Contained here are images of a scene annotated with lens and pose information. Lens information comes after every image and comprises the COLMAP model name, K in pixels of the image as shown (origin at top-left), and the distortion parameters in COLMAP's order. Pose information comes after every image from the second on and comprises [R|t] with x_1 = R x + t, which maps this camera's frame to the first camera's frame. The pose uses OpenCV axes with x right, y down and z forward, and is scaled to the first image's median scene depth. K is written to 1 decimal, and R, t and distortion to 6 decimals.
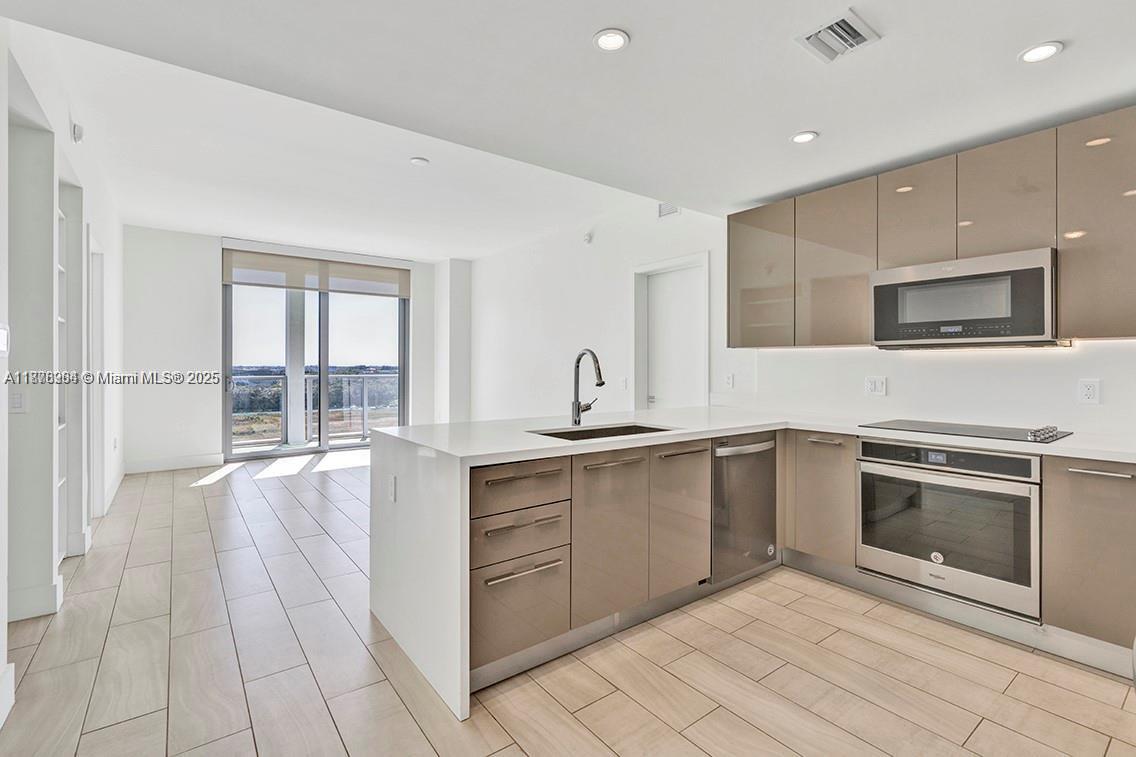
lens RADIAL K [[519.3, 0, 602.2], [0, 519.3, 362.5], [0, 0, 1]] dist [0.002712, 0.002044]
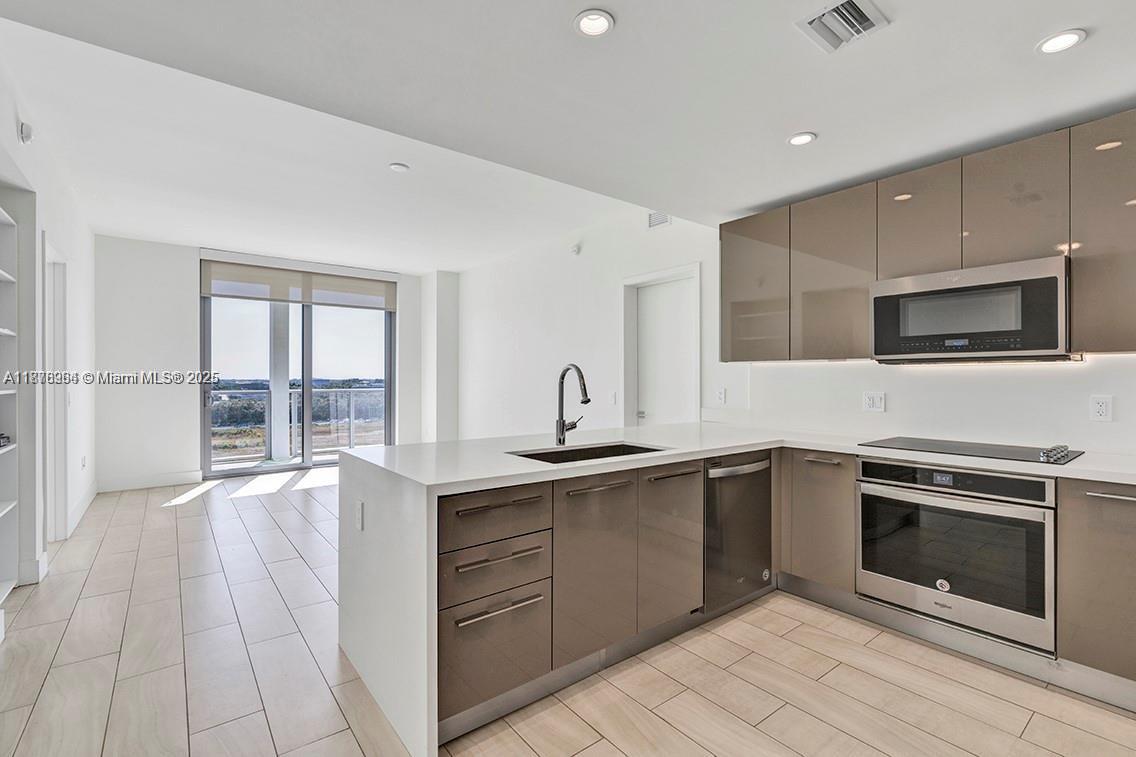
lens RADIAL K [[519.3, 0, 598.2], [0, 519.3, 375.6], [0, 0, 1]] dist [0.002712, 0.002044]
pose [[0.999948, -0.001169, 0.010150, 0.009703], [0.001170, 0.999999, -0.000100, -0.005145], [-0.010150, 0.000112, 0.999948, 0.061983]]
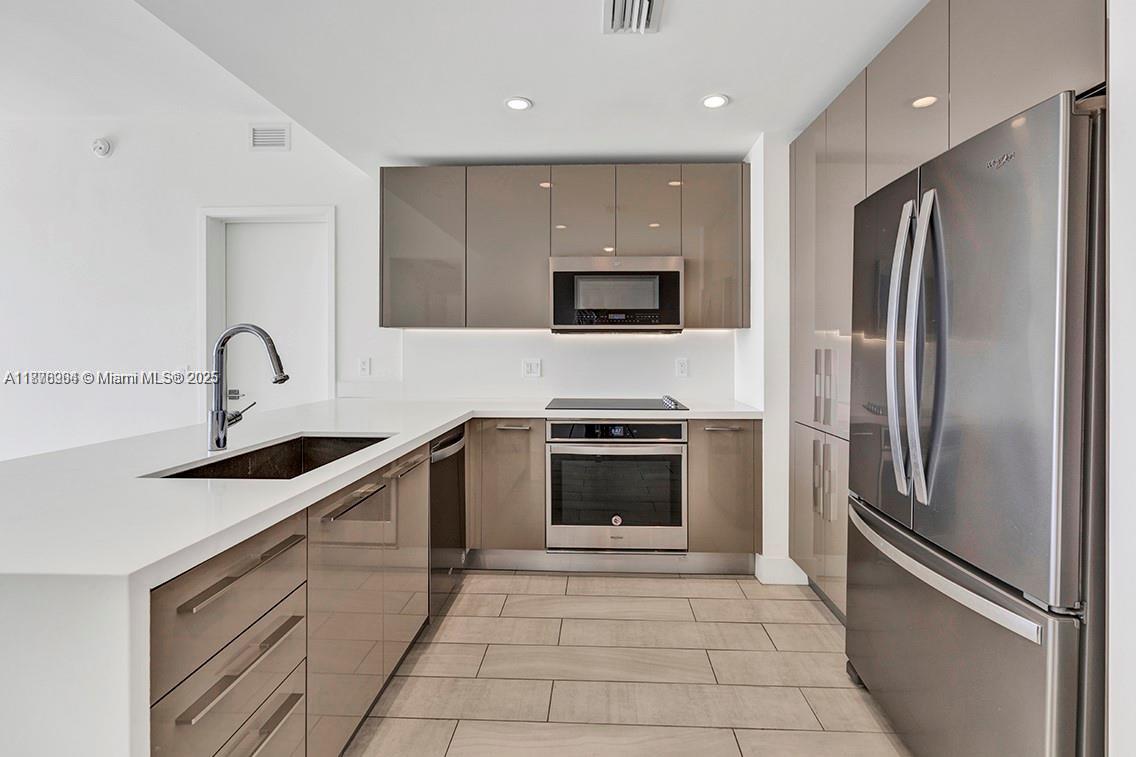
lens RADIAL K [[519.3, 0, 594.5], [0, 519.3, 344.9], [0, 0, 1]] dist [0.002712, 0.002044]
pose [[0.665947, 0.003356, 0.745992, -0.217186], [-0.005335, 0.999986, 0.000264, -0.002734], [-0.745980, -0.004156, 0.665955, 0.284424]]
